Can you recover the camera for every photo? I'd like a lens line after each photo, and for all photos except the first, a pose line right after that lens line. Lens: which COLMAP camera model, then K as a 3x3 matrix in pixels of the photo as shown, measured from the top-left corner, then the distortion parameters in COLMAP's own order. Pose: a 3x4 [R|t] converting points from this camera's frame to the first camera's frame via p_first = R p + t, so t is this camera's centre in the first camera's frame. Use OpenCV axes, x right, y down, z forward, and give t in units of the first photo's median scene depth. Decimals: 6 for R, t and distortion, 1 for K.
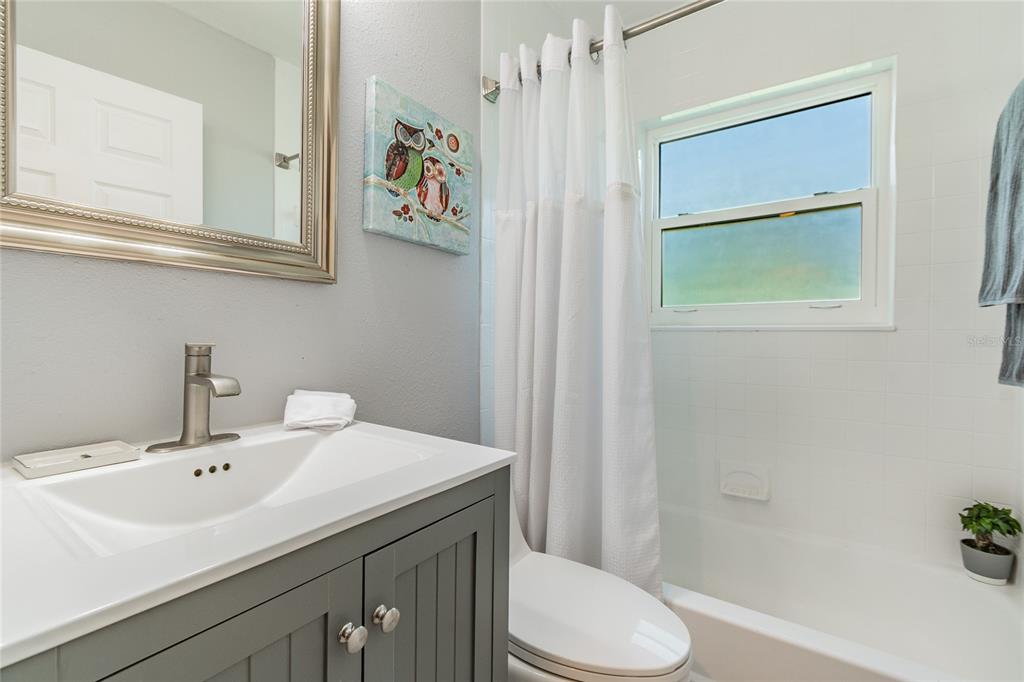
lens RADIAL K [[451.4, 0, 509.9], [0, 451.4, 340.3], [0, 0, 1]] dist [0.000915, -0.000006]
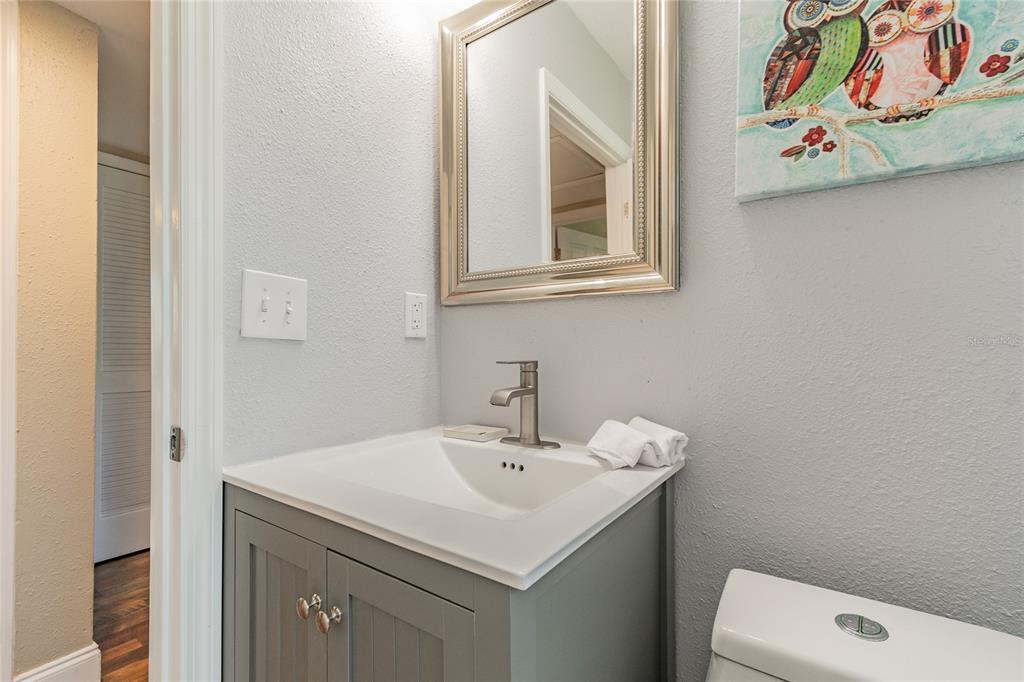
lens RADIAL K [[451.4, 0, 509.9], [0, 451.4, 340.3], [0, 0, 1]] dist [0.000915, -0.000006]
pose [[-0.000520, -0.016691, -0.999861, 0.337924], [-0.003991, 0.999853, -0.016689, -0.018216], [0.999992, 0.003982, -0.000586, 0.606286]]
